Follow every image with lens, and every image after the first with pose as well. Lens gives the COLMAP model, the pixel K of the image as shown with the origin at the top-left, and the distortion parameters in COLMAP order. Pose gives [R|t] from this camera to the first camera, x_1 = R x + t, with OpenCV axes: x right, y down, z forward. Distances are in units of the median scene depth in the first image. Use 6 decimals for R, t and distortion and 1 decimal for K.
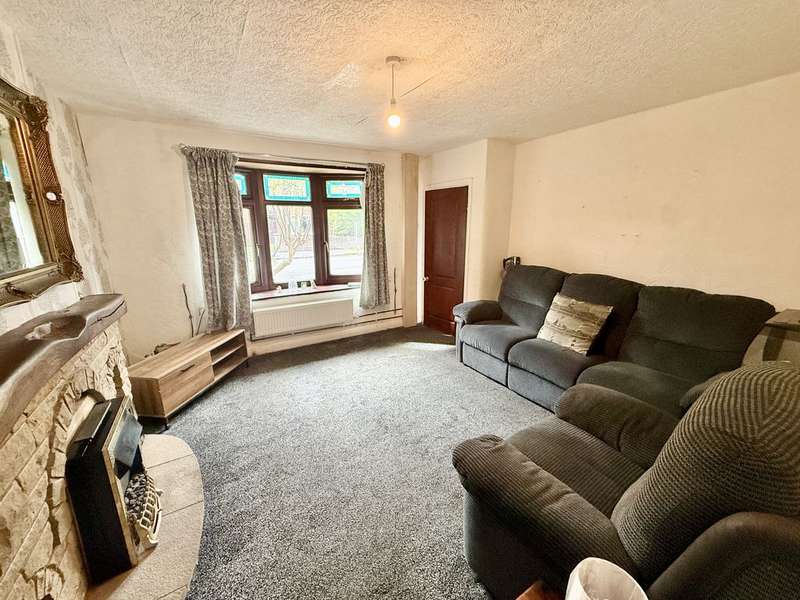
lens RADIAL K [[318.5, 0, 398.9], [0, 318.5, 298.9], [0, 0, 1]] dist [-0.000158, 0.000430]
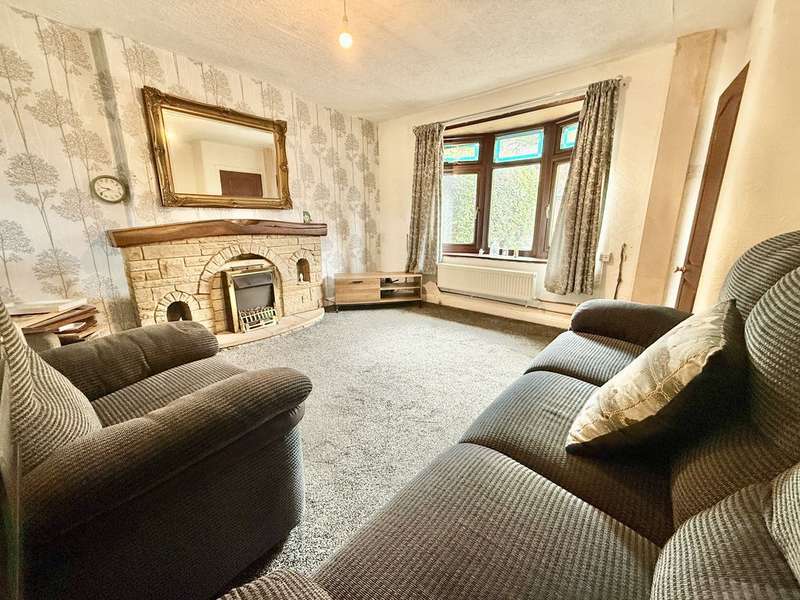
lens RADIAL K [[318.5, 0, 398.9], [0, 318.5, 298.9], [0, 0, 1]] dist [-0.000158, 0.000430]
pose [[0.316930, 0.234514, -0.918999, 0.516518], [-0.218542, 0.960933, 0.169848, -0.002475], [0.922927, 0.147010, 0.355800, 0.426011]]
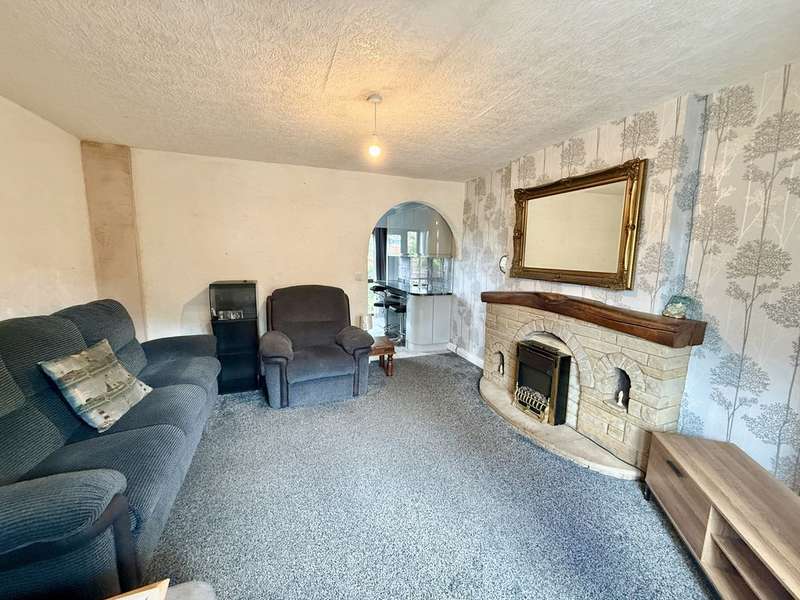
lens RADIAL K [[318.5, 0, 398.9], [0, 318.5, 298.9], [0, 0, 1]] dist [-0.000158, 0.000430]
pose [[-0.981557, -0.024711, 0.189565, -0.129540], [0.046723, 0.930527, 0.363231, -0.222994], [-0.185371, 0.365389, -0.912211, 0.991701]]
